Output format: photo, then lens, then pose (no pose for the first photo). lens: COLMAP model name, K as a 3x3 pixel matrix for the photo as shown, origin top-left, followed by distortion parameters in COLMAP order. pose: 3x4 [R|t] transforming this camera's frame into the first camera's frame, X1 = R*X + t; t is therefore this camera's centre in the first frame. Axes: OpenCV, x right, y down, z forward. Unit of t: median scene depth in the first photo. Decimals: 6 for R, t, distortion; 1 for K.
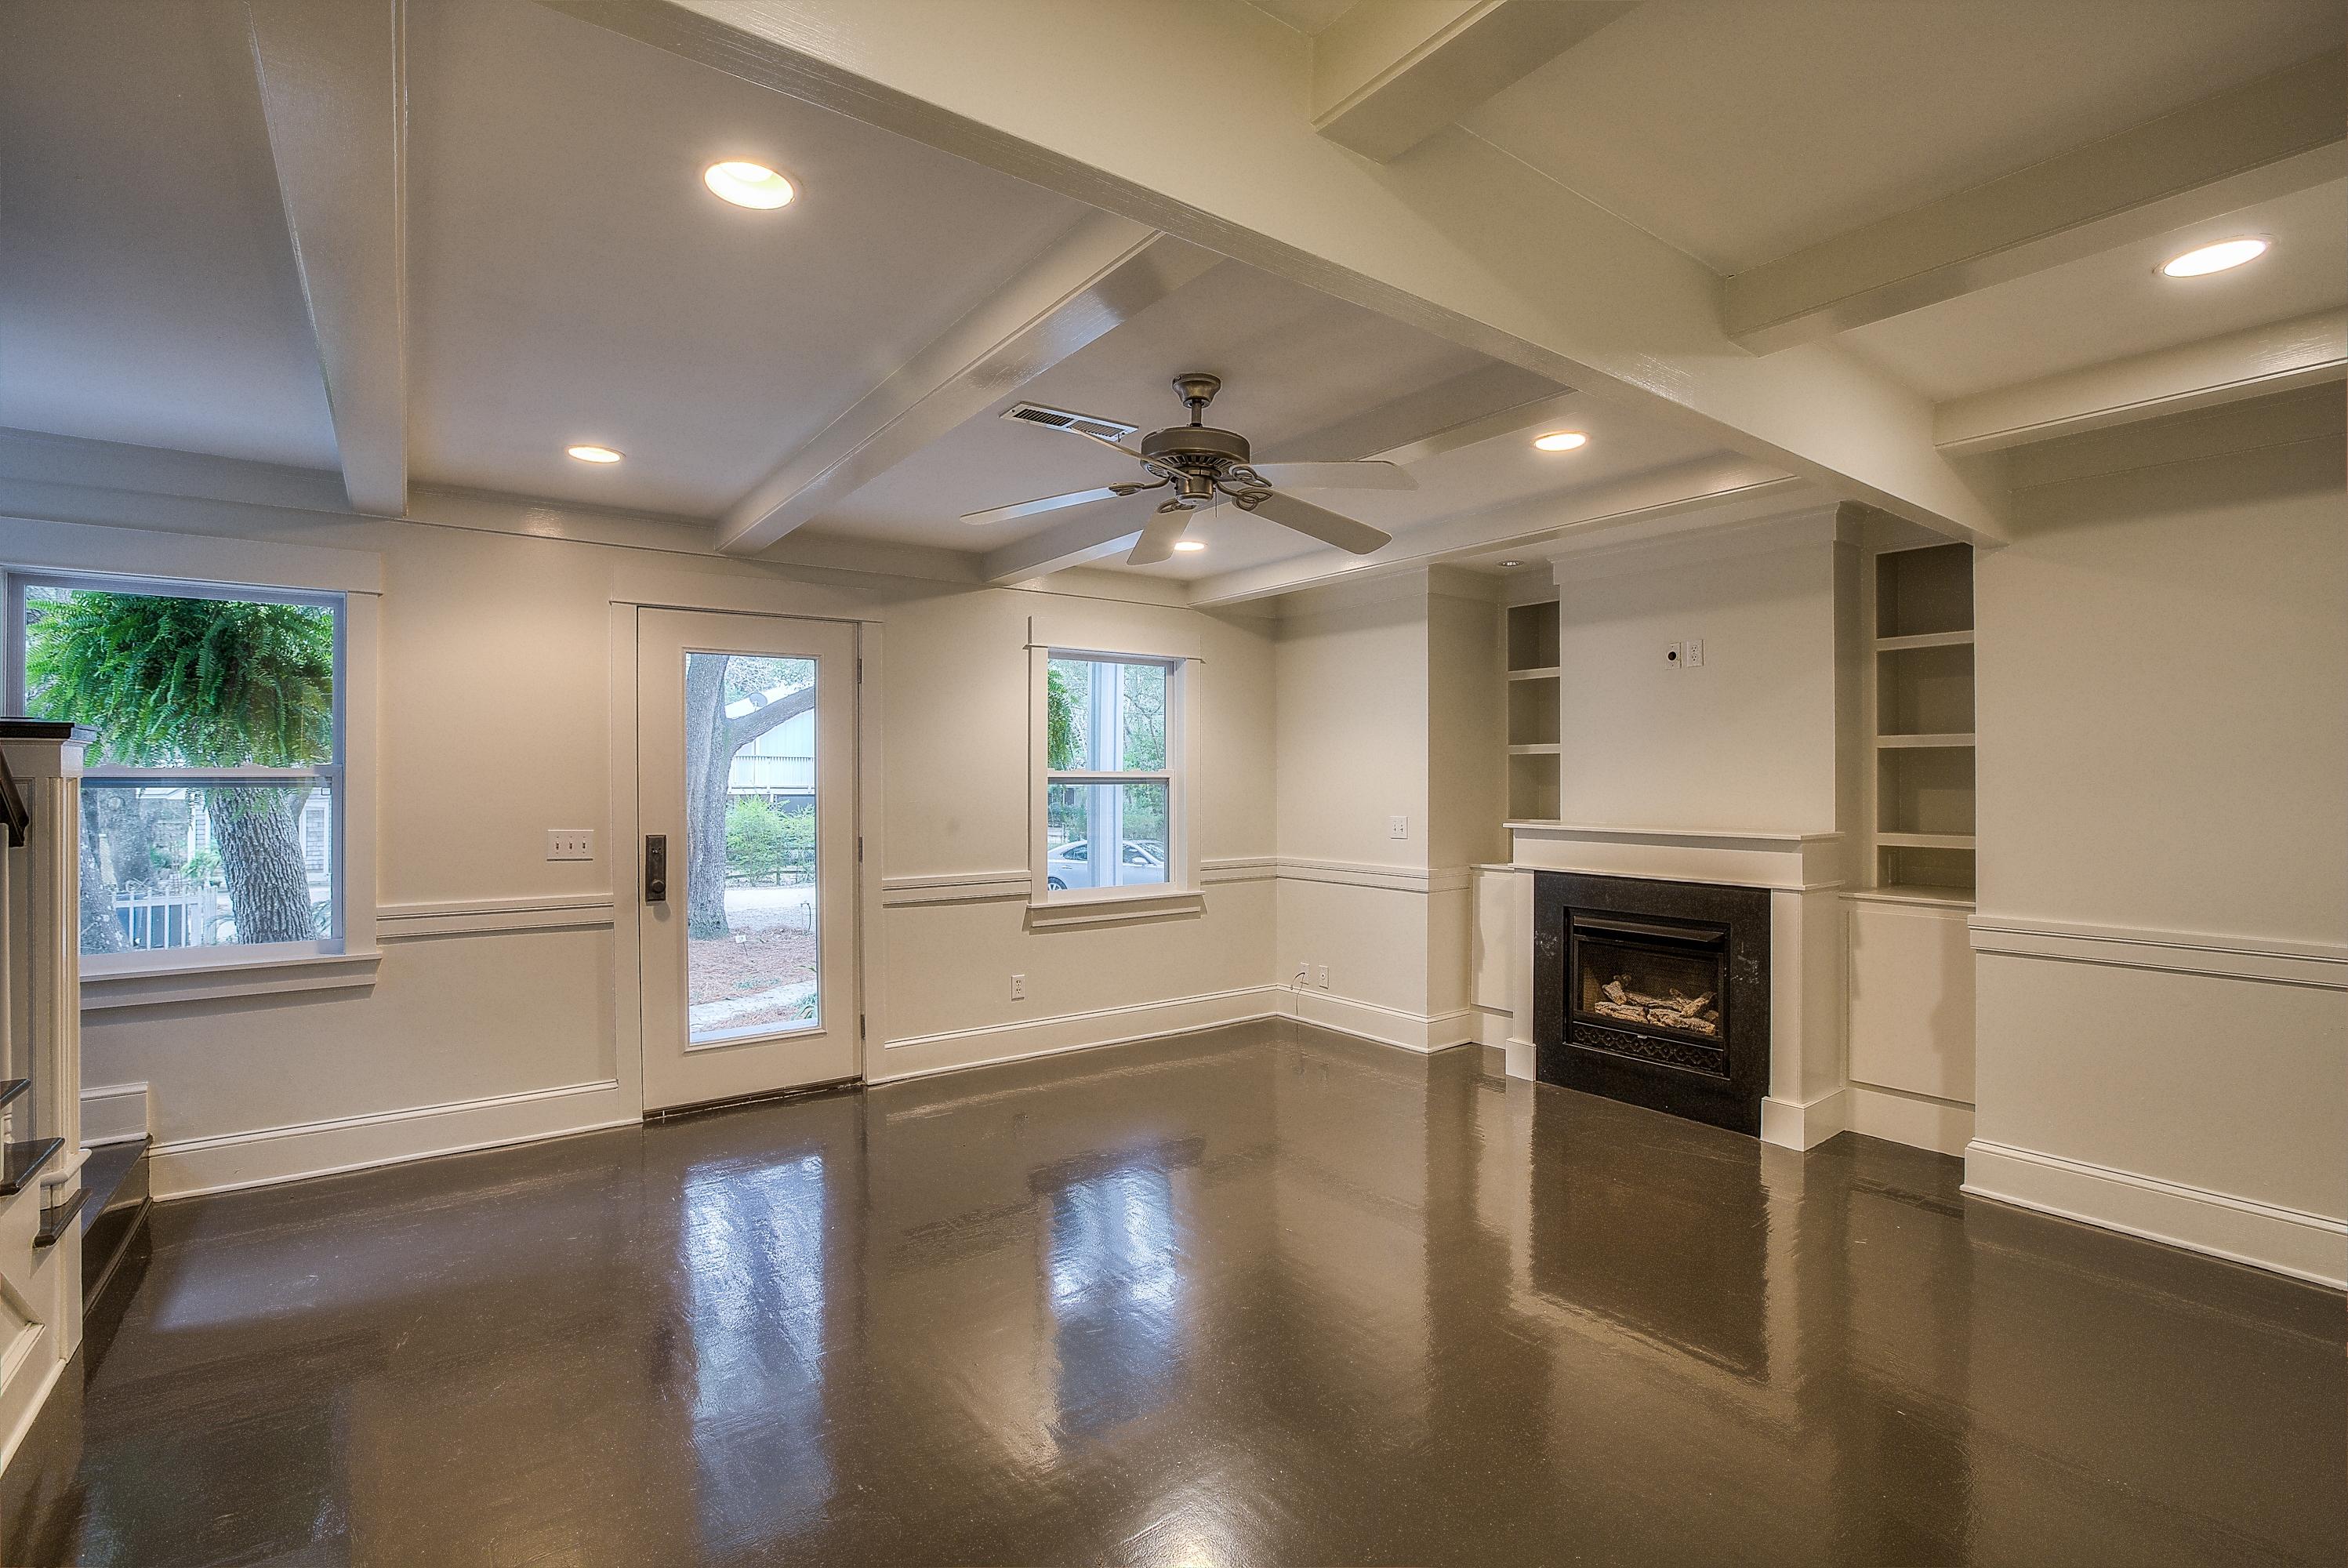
lens RADIAL K [[1063.9, 0, 1166.2], [0, 1063.9, 775.4], [0, 0, 1]] dist [-0.055369, 0.021024]
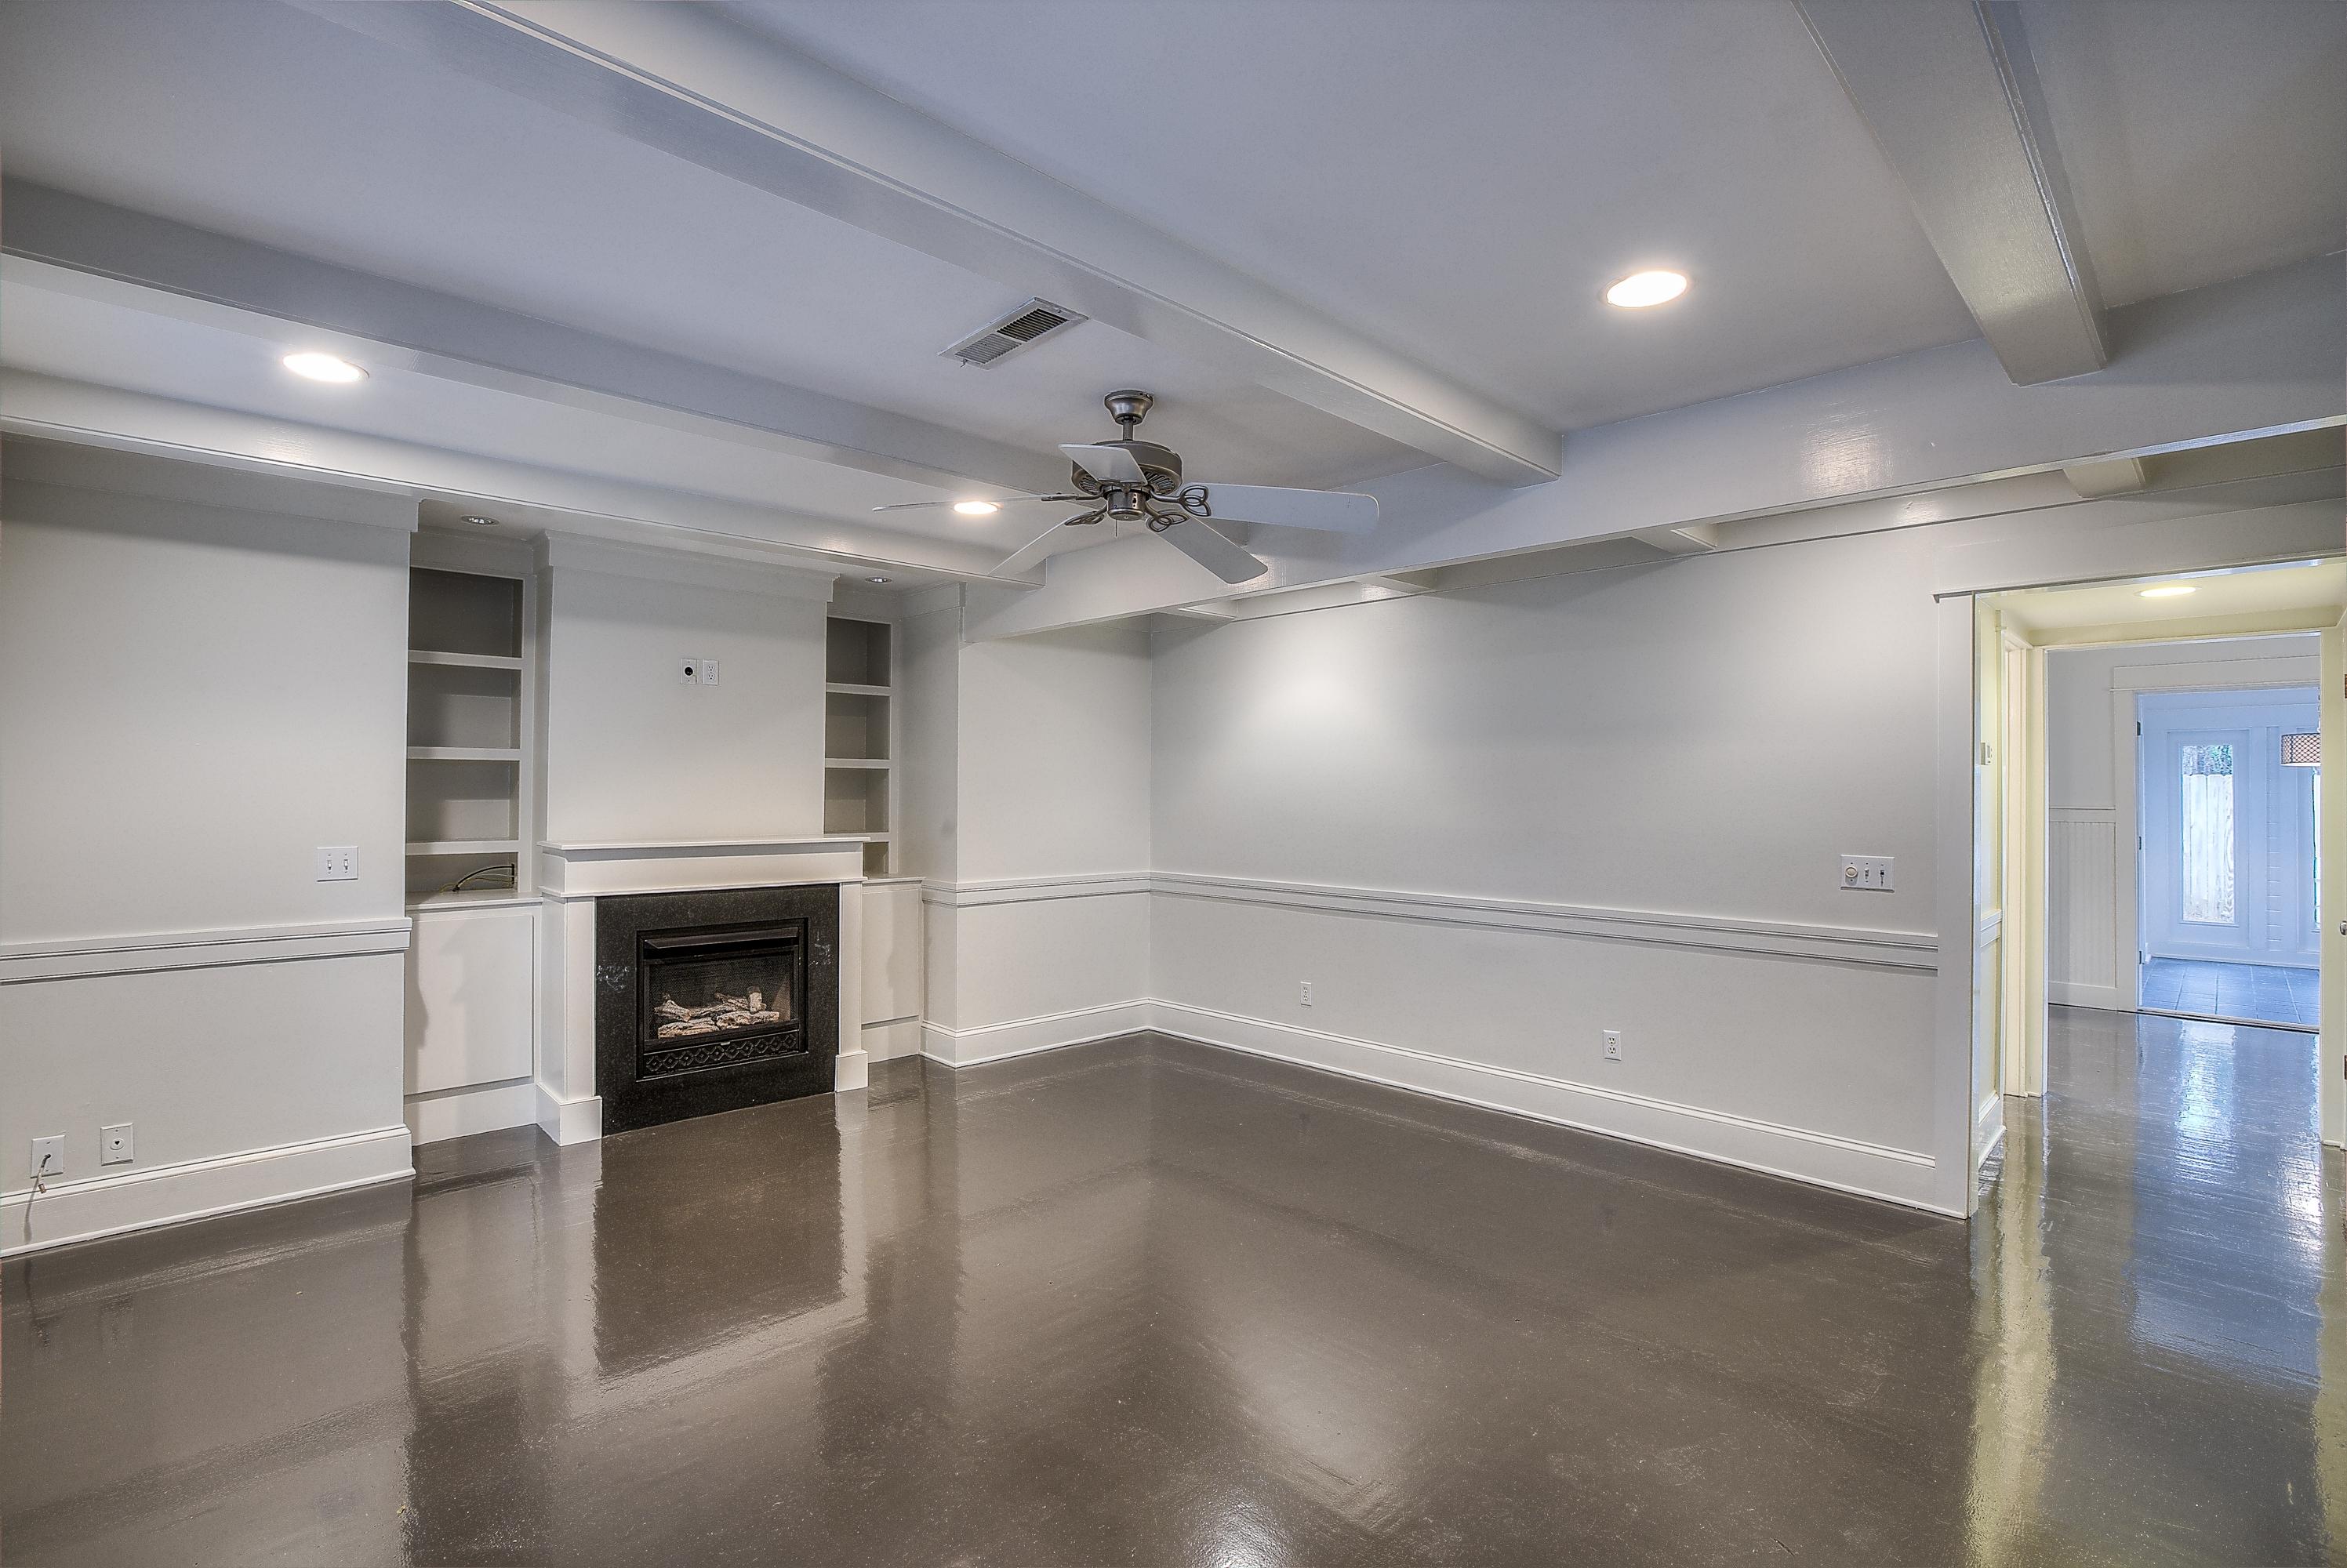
lens RADIAL K [[1063.3, 0, 1165.7], [0, 1063.3, 775.4], [0, 0, 1]] dist [-0.055369, 0.021024]
pose [[-0.130797, 0.010679, 0.991352, -0.627383], [-0.010746, 0.999868, -0.012188, -0.005160], [-0.991351, -0.012247, -0.130665, 0.714277]]
